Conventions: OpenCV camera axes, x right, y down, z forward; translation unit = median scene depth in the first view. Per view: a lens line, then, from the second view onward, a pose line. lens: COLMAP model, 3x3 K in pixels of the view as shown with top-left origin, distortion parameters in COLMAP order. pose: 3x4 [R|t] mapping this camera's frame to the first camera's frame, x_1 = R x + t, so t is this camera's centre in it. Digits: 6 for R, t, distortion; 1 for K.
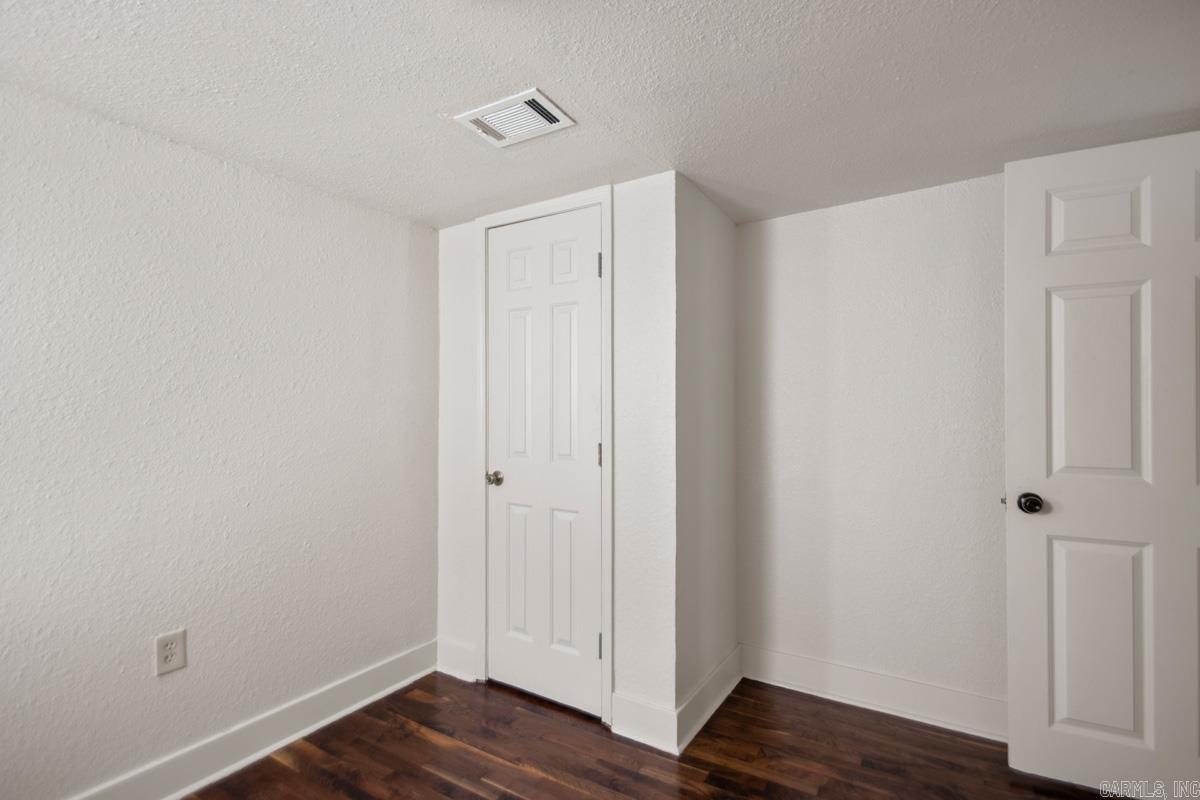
lens RADIAL K [[551.2, 0, 606.5], [0, 551.2, 399.0], [0, 0, 1]] dist [0.029952, -0.017878]
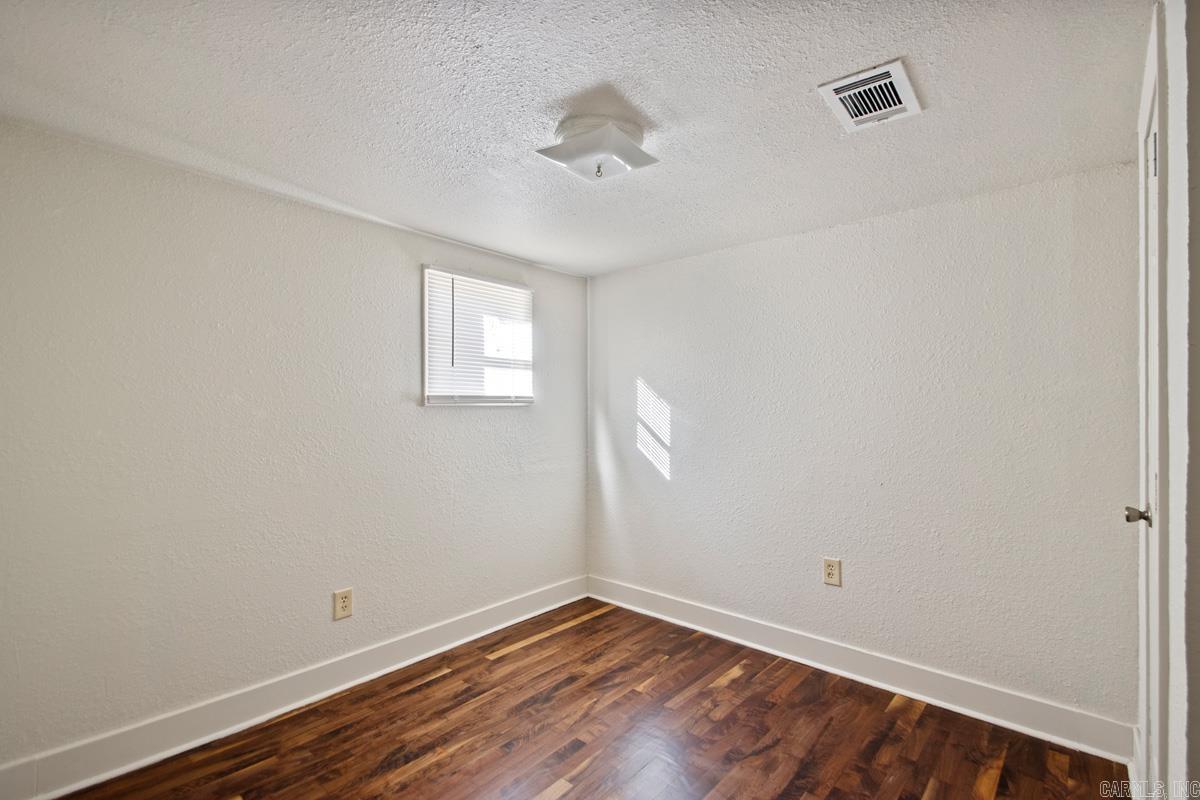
lens RADIAL K [[558.8, 0, 621.7], [0, 558.8, 407.5], [0, 0, 1]] dist [0.021591, -0.017428]
pose [[-0.153910, 0.005805, -0.988068, 0.680708], [0.011753, 0.999923, 0.004044, 0.003186], [0.988015, -0.010990, -0.153967, 0.590010]]
